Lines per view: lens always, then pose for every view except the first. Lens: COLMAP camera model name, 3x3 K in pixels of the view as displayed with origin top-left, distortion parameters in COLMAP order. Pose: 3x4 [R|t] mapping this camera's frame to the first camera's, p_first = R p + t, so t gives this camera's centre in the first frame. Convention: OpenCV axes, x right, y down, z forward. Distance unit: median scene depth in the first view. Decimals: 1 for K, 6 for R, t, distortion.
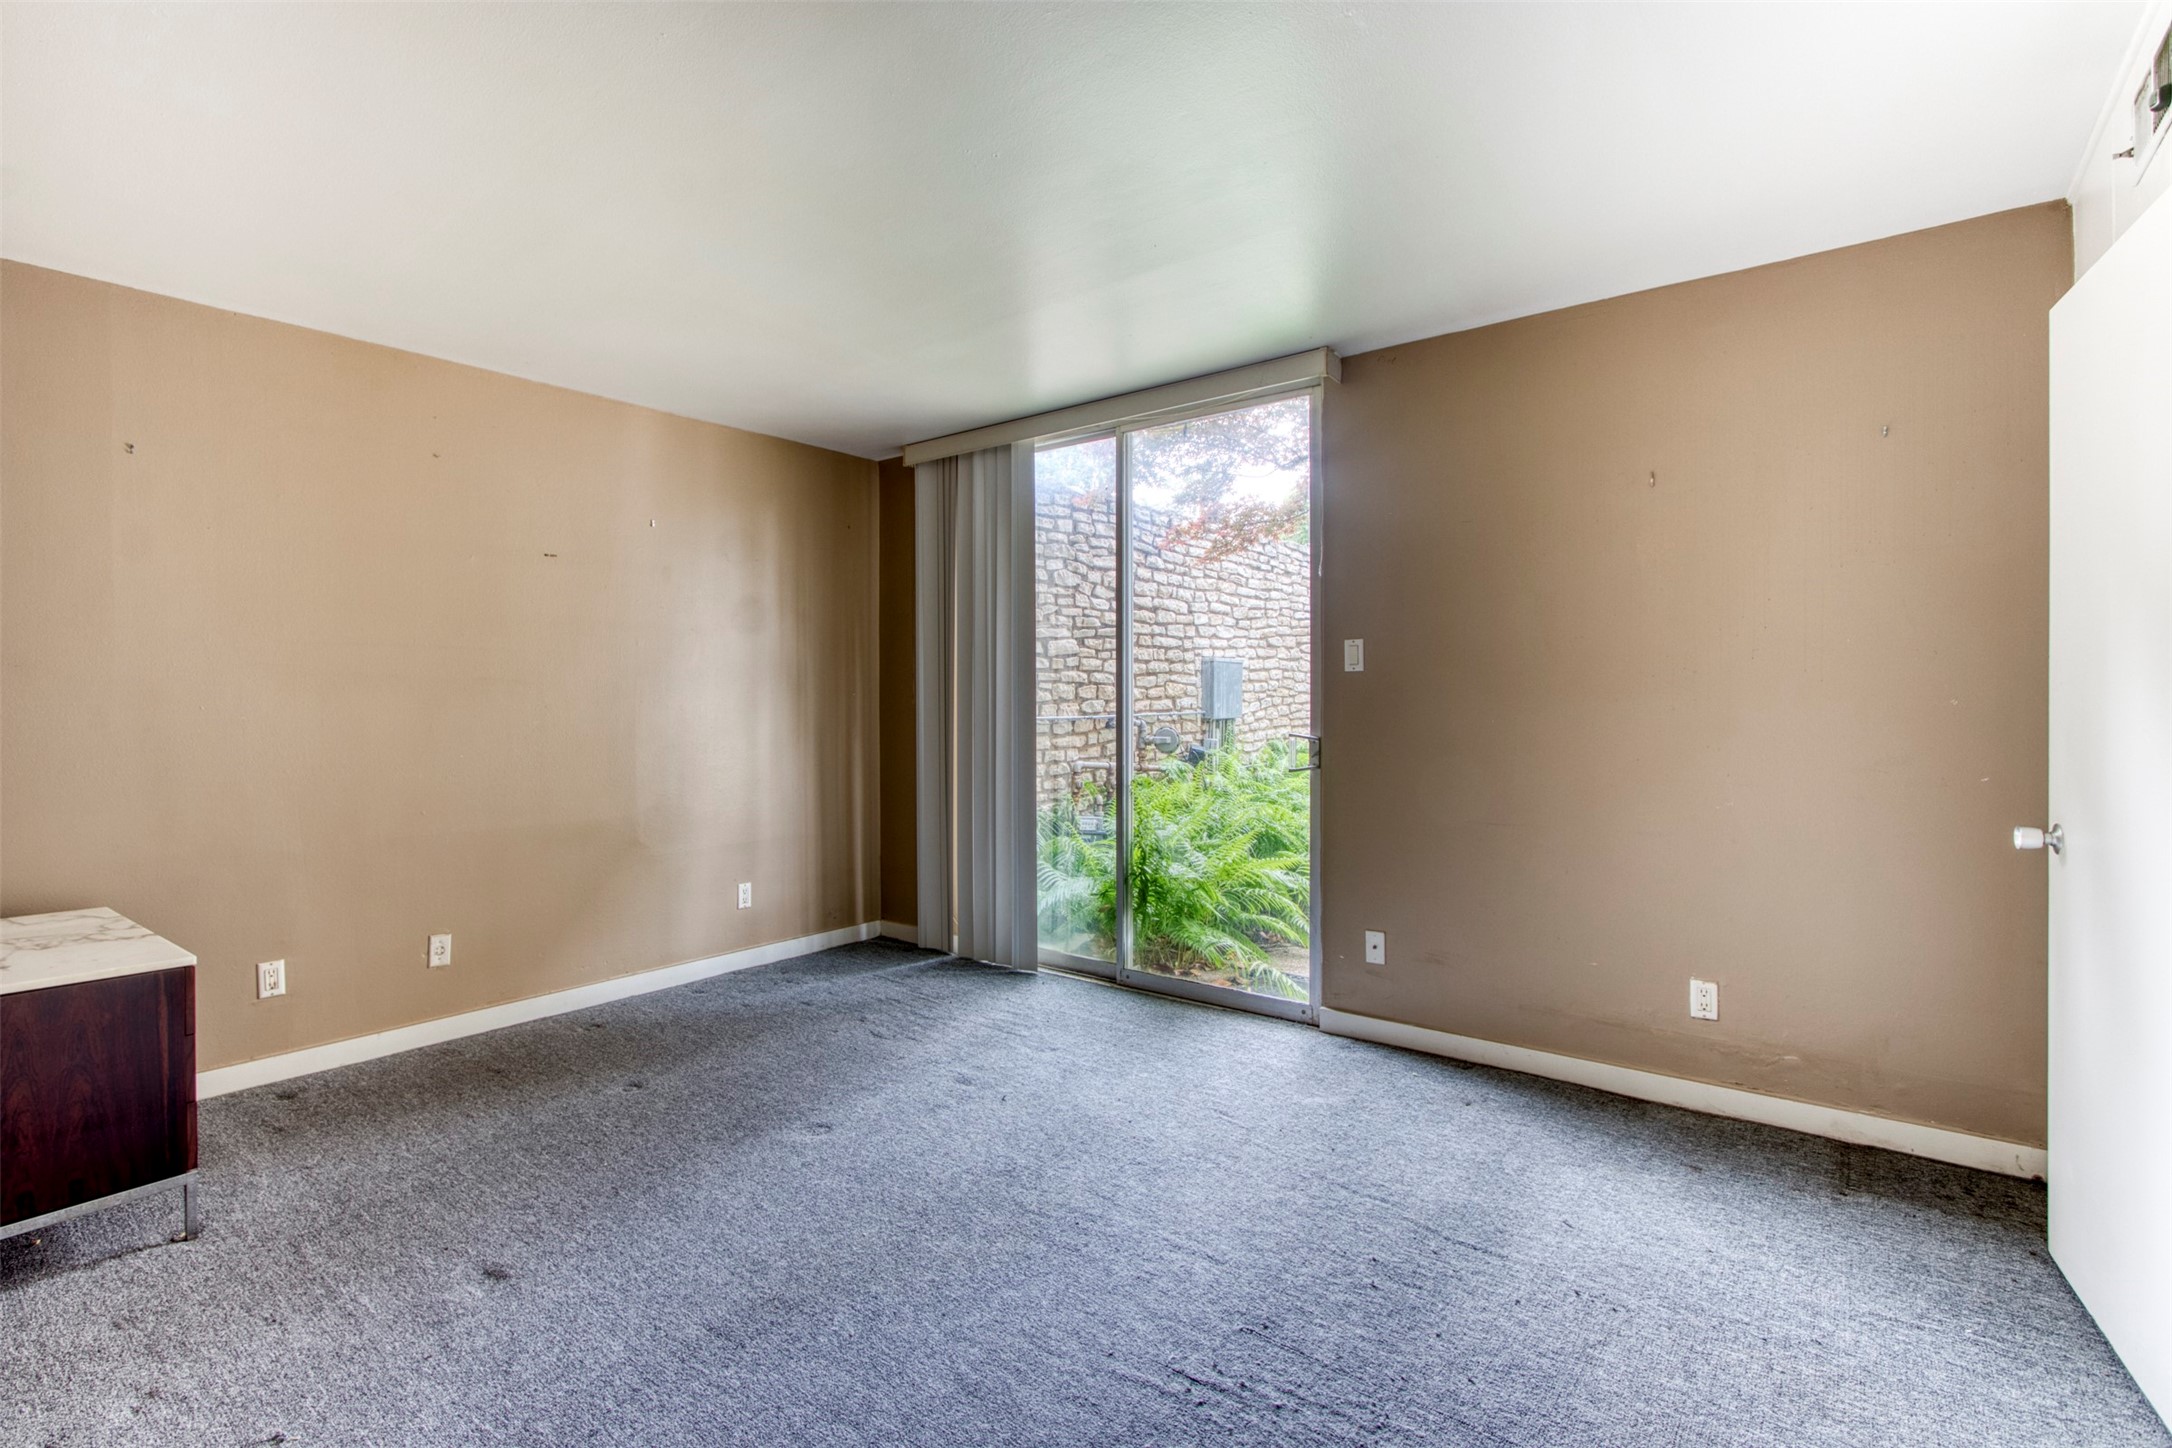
lens RADIAL K [[1003.2, 0, 1044.7], [0, 1003.2, 706.5], [0, 0, 1]] dist [-0.021857, 0.007215]
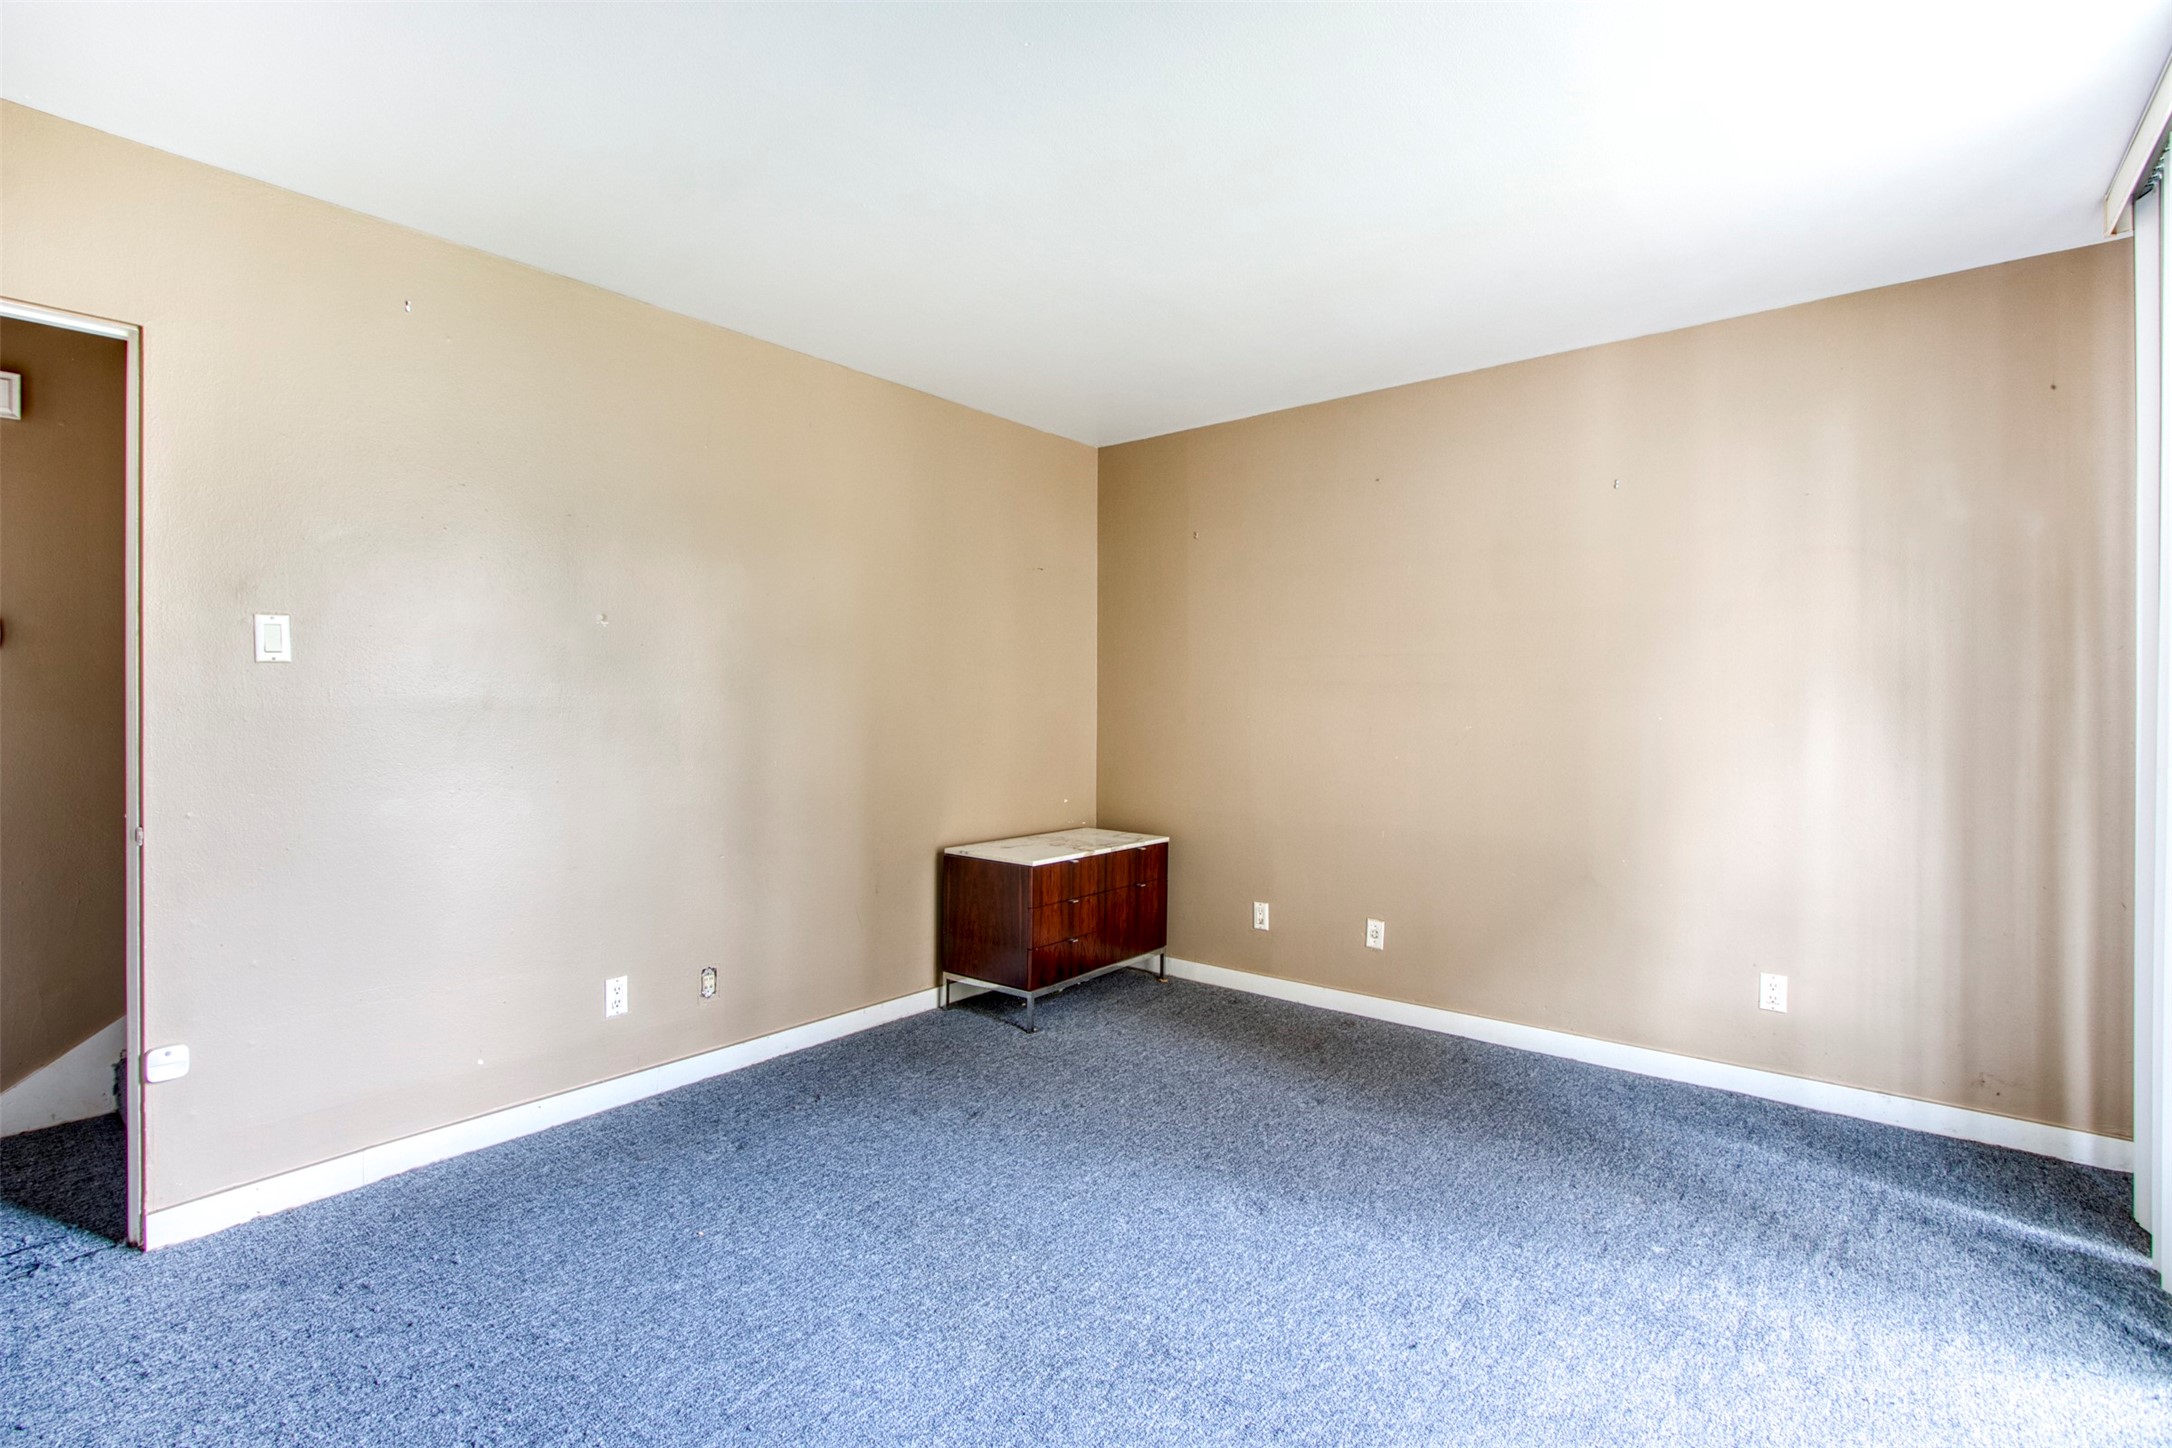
lens RADIAL K [[1003.2, 0, 1044.7], [0, 1003.2, 706.5], [0, 0, 1]] dist [-0.021857, 0.007215]
pose [[-0.031214, 0.002004, -0.999511, 0.496603], [-0.005990, 0.999980, 0.002192, -0.004107], [0.999495, 0.006055, -0.031201, 0.671266]]
